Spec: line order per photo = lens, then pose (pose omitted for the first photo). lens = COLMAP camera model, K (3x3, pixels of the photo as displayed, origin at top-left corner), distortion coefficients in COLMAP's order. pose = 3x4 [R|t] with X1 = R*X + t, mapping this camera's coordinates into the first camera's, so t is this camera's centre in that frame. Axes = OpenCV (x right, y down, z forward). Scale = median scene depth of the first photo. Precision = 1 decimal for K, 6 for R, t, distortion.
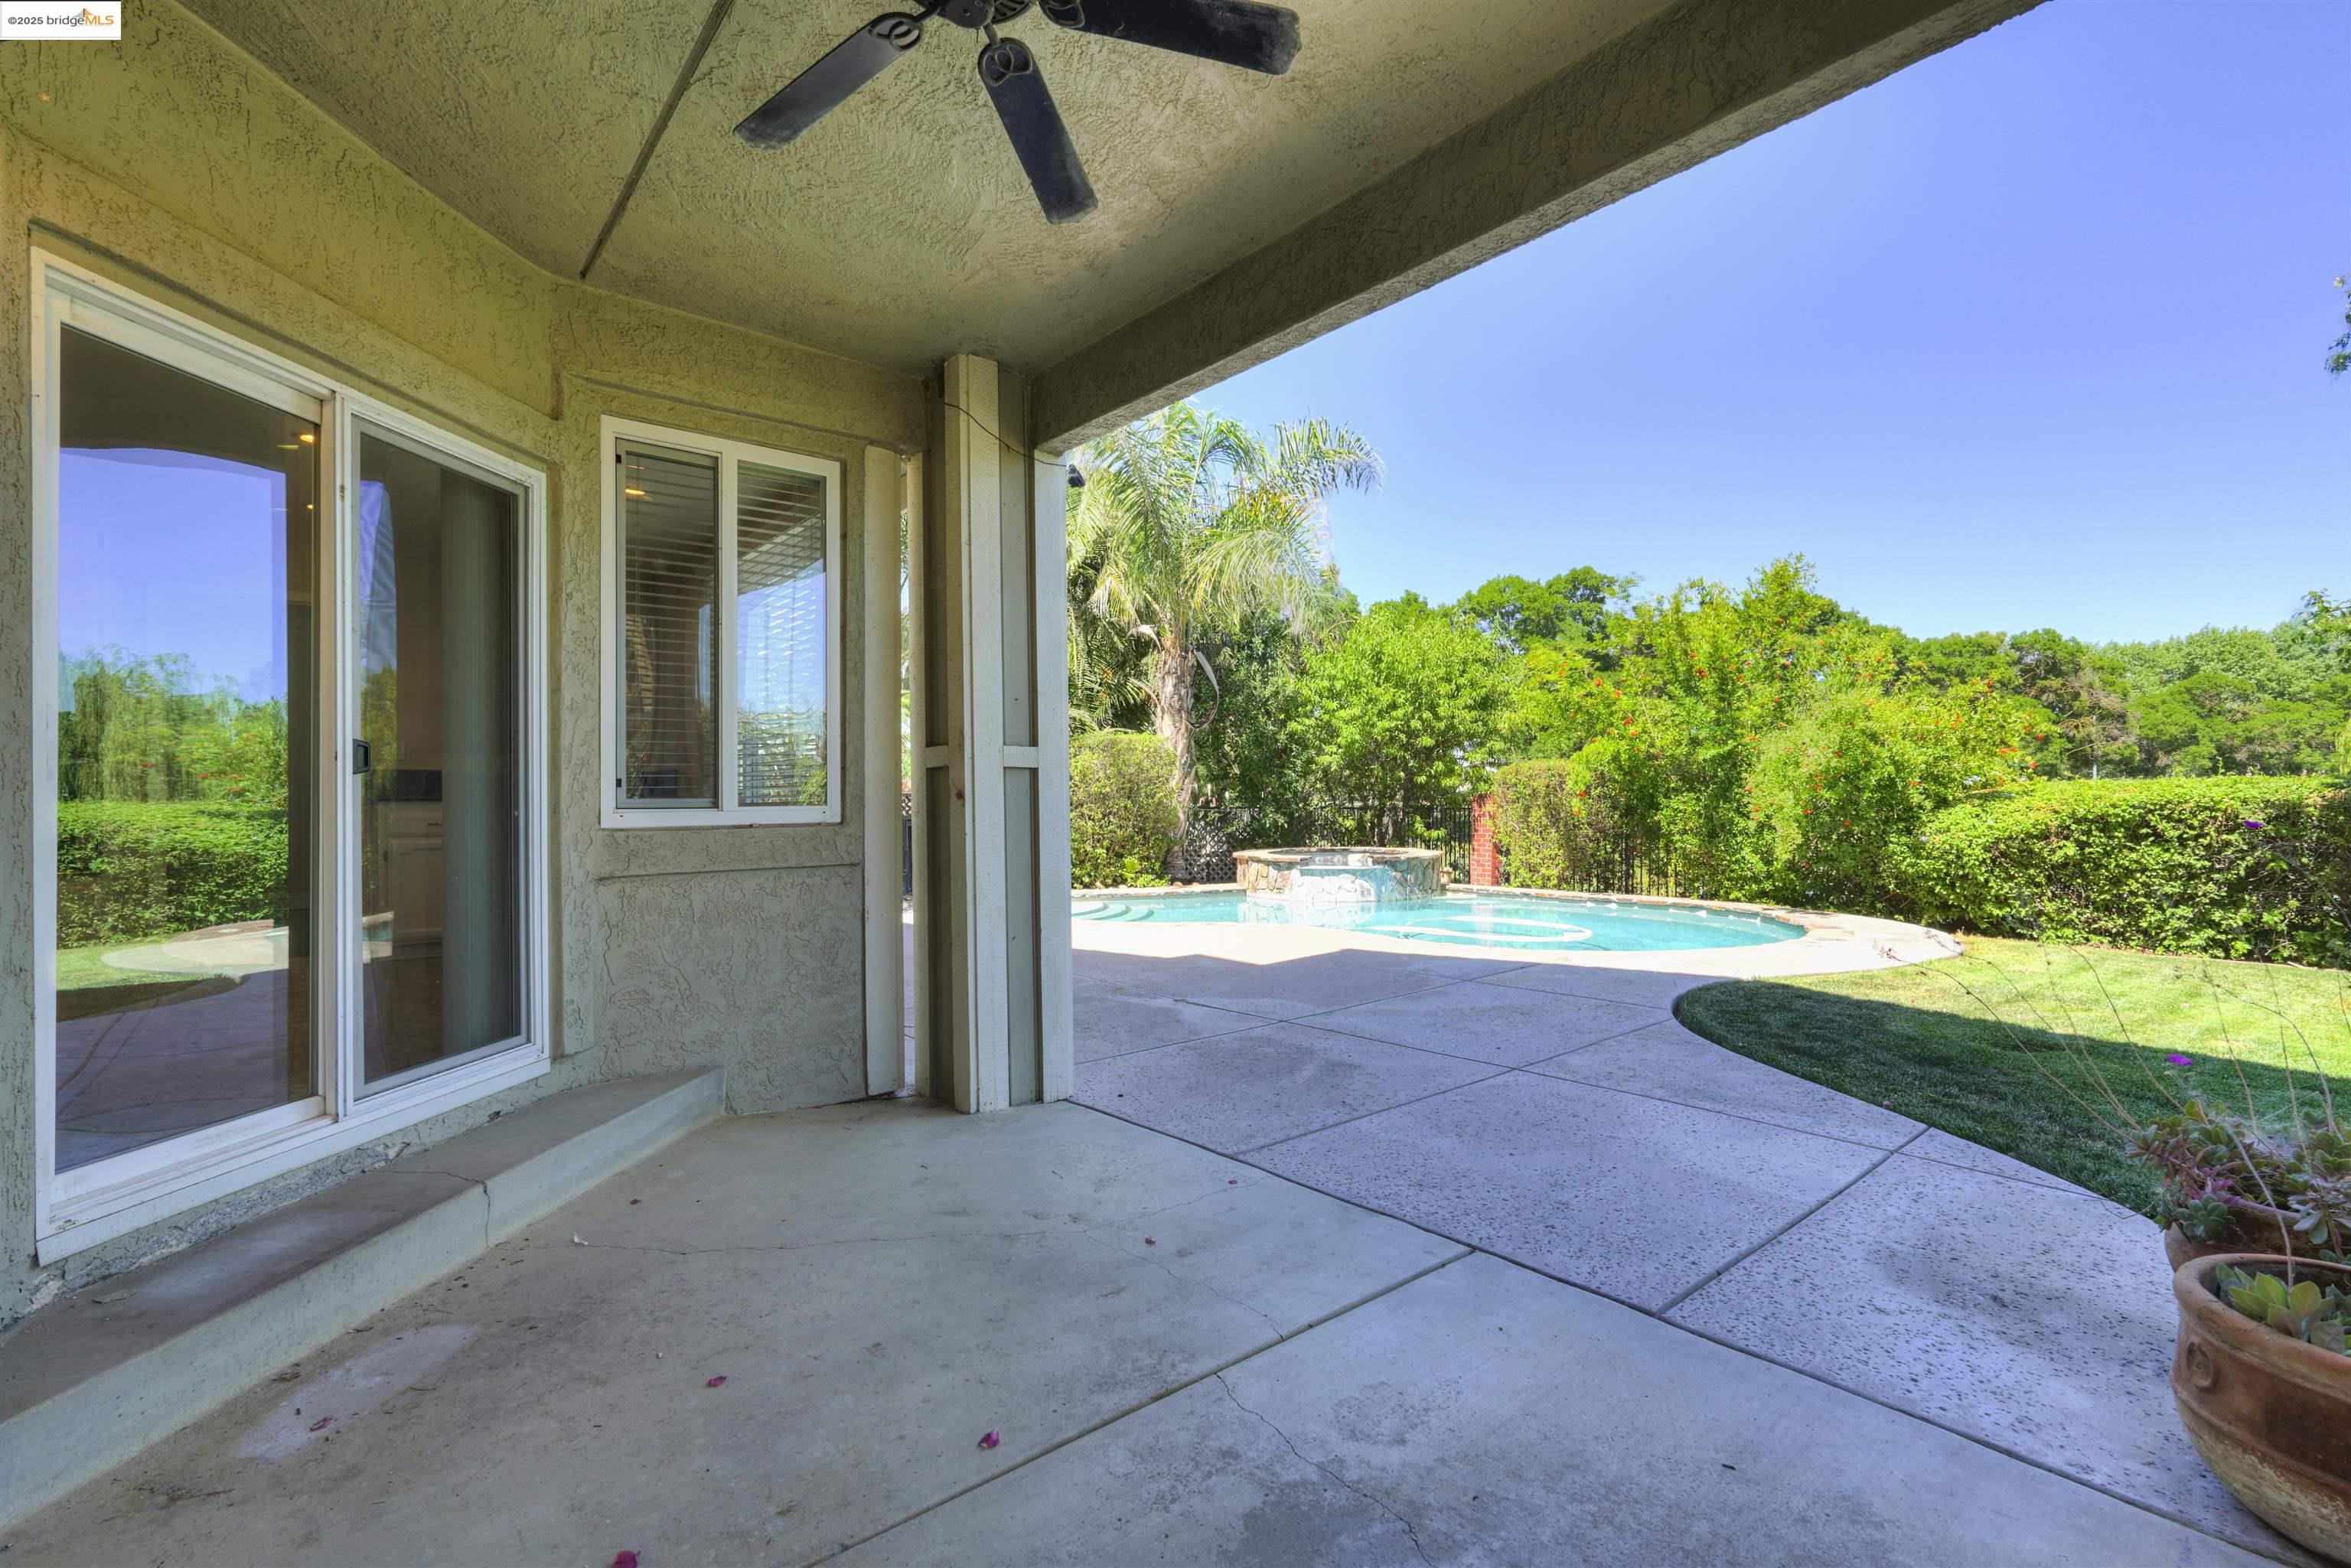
lens RADIAL K [[1028.2, 0, 1172.6], [0, 1028.2, 787.3], [0, 0, 1]] dist [-0.015256, 0.007887]
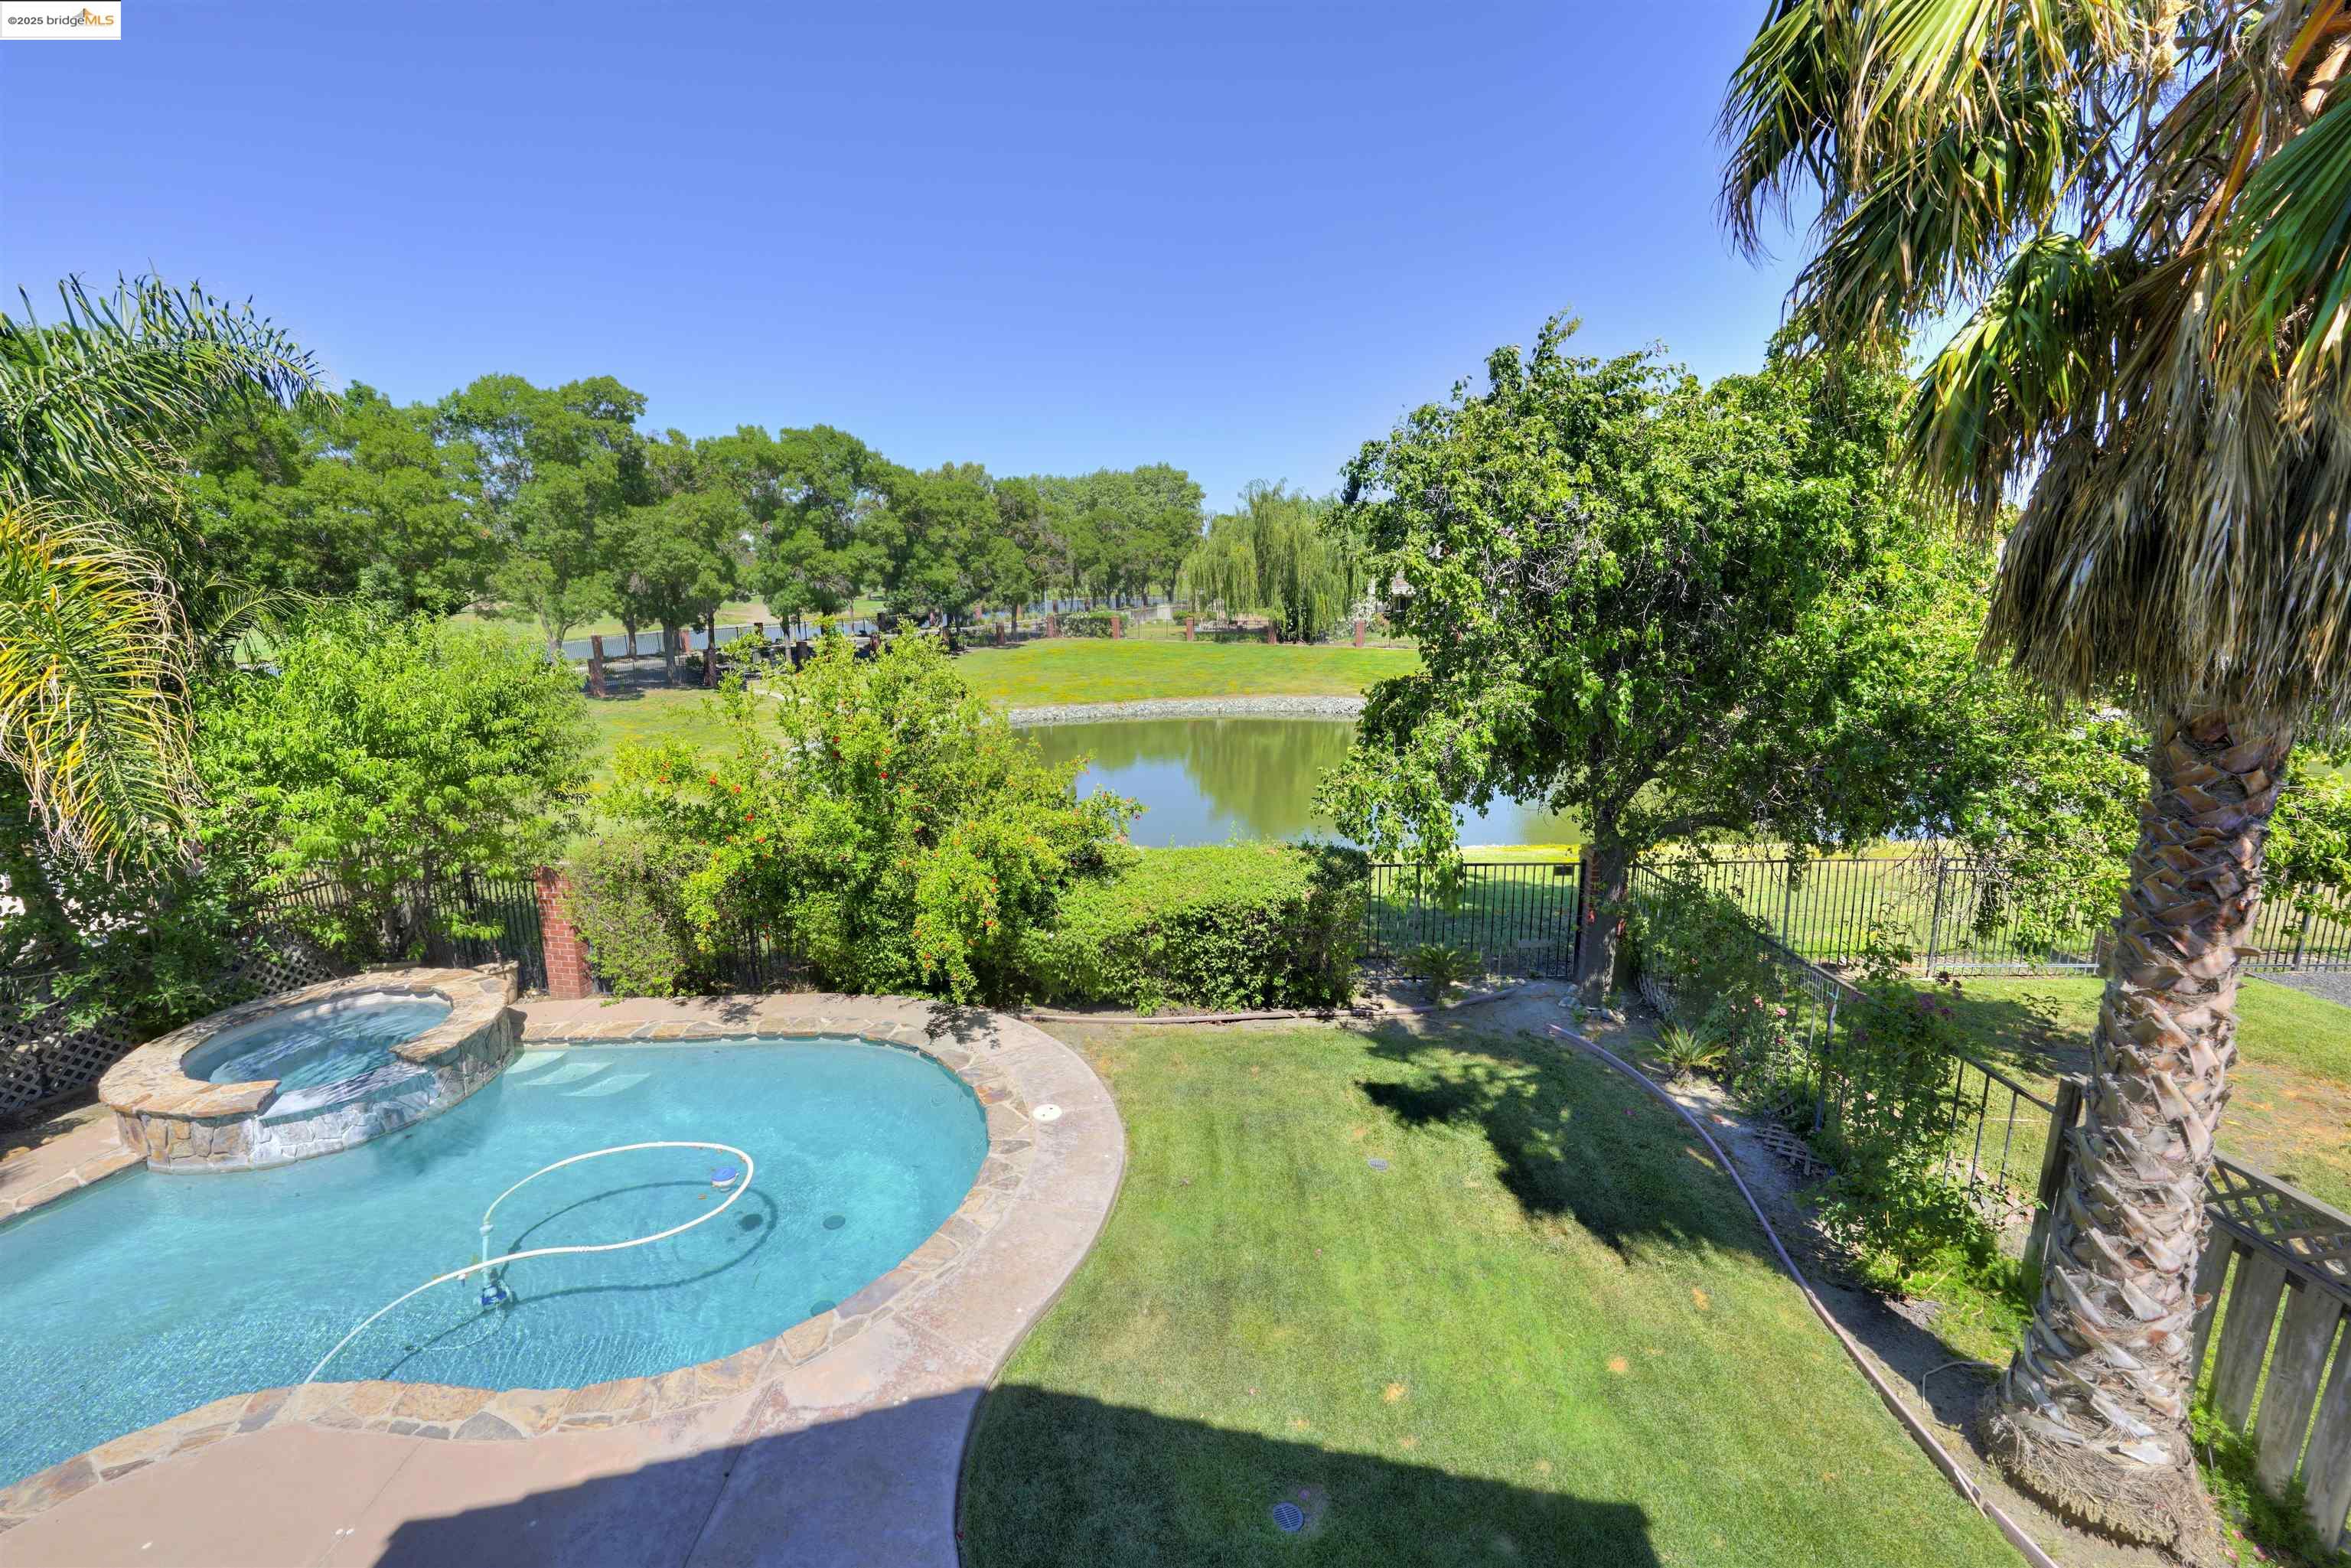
lens RADIAL K [[1028.2, 0, 1172.7], [0, 1028.2, 787.6], [0, 0, 1]] dist [-0.015256, 0.007887]
pose [[0.644182, -0.165643, 0.746721, 0.049376], [0.004671, 0.977102, 0.212719, -0.238677], [-0.764858, -0.133541, 0.630205, 0.206447]]
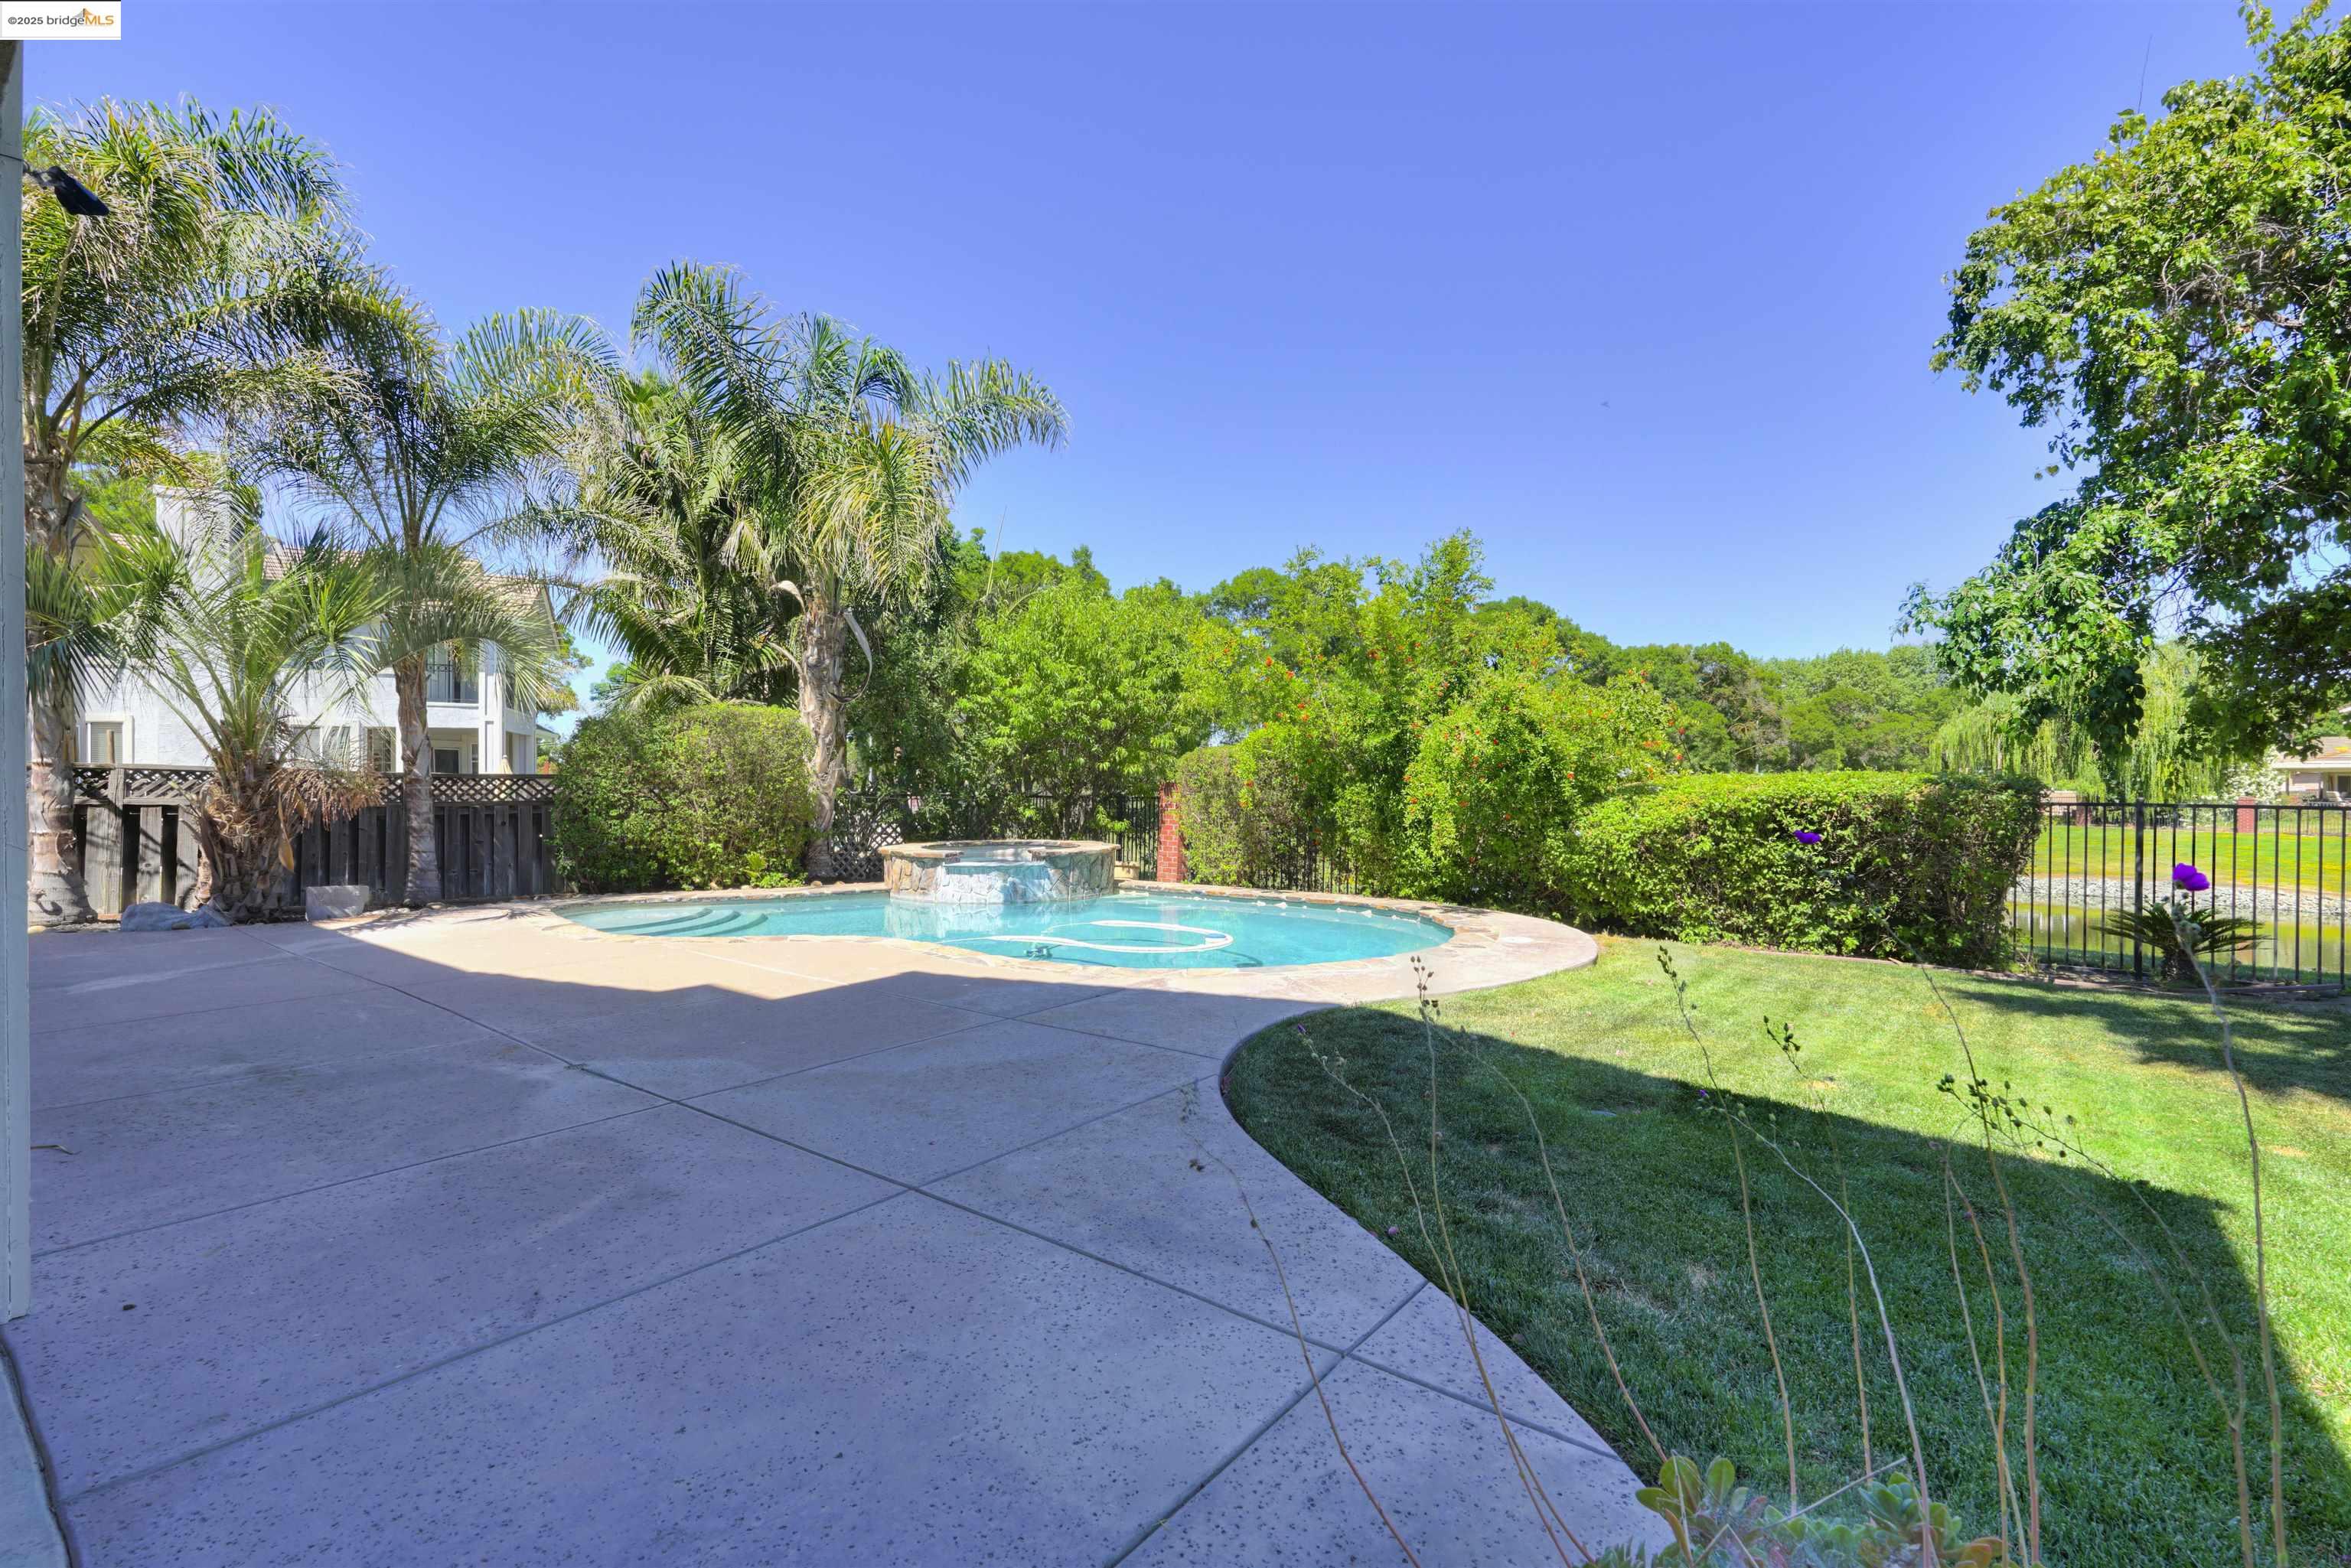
lens RADIAL K [[1028.2, 0, 1171.2], [0, 1028.2, 789.5], [0, 0, 1]] dist [-0.015256, 0.007887]
pose [[0.977417, 0.009110, 0.211123, 0.122310], [-0.011910, 0.999857, 0.011996, 0.001998], [-0.210983, -0.014239, 0.977386, 0.109399]]
